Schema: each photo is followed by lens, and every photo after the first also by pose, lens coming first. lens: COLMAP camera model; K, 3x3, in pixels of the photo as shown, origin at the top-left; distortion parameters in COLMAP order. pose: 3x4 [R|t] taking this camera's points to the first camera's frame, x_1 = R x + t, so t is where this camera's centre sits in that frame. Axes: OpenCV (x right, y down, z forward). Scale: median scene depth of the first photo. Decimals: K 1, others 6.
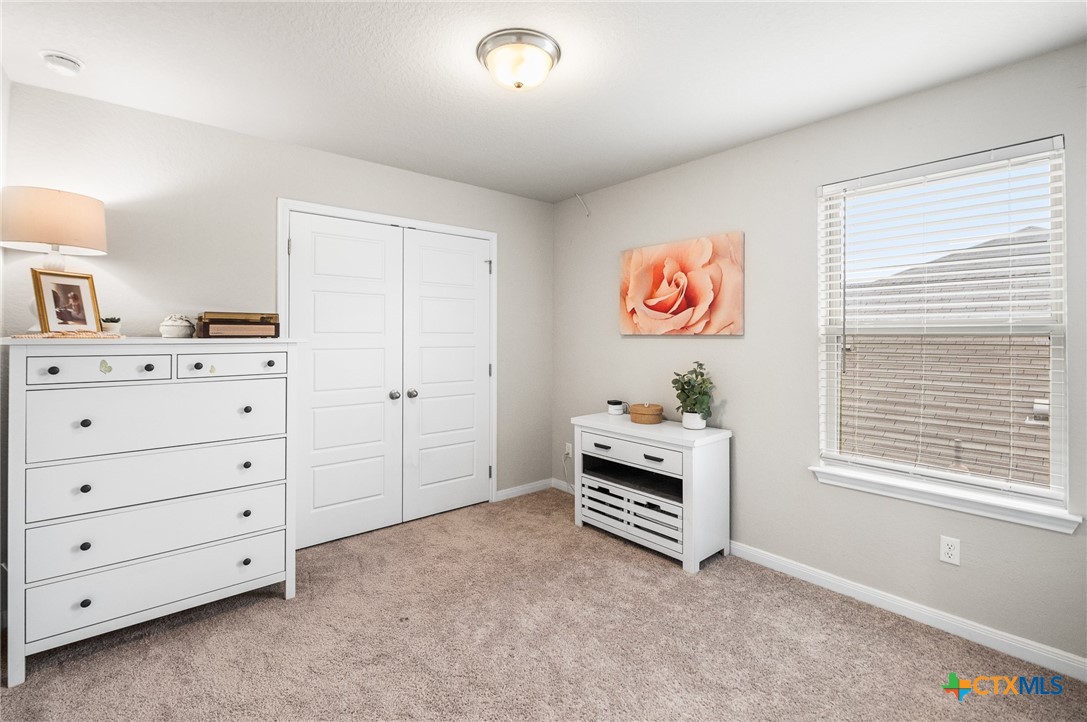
lens RADIAL K [[500.8, 0, 548.2], [0, 500.8, 338.3], [0, 0, 1]] dist [0.000568, -0.000171]
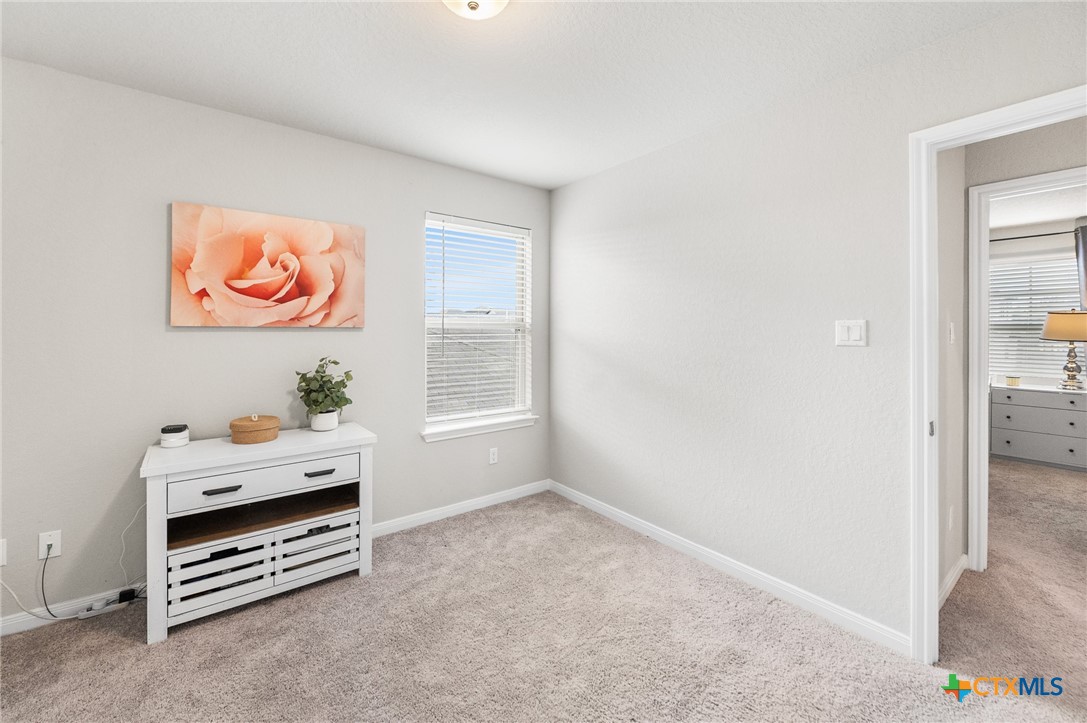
lens RADIAL K [[445.0, 0, 528.1], [0, 445.0, 333.9], [0, 0, 1]] dist [-0.007738, 0.000132]
pose [[0.050177, -0.010570, 0.998684, -0.478512], [0.002045, 0.999943, 0.010481, -0.002256], [-0.998738, 0.001517, 0.050196, 0.565004]]
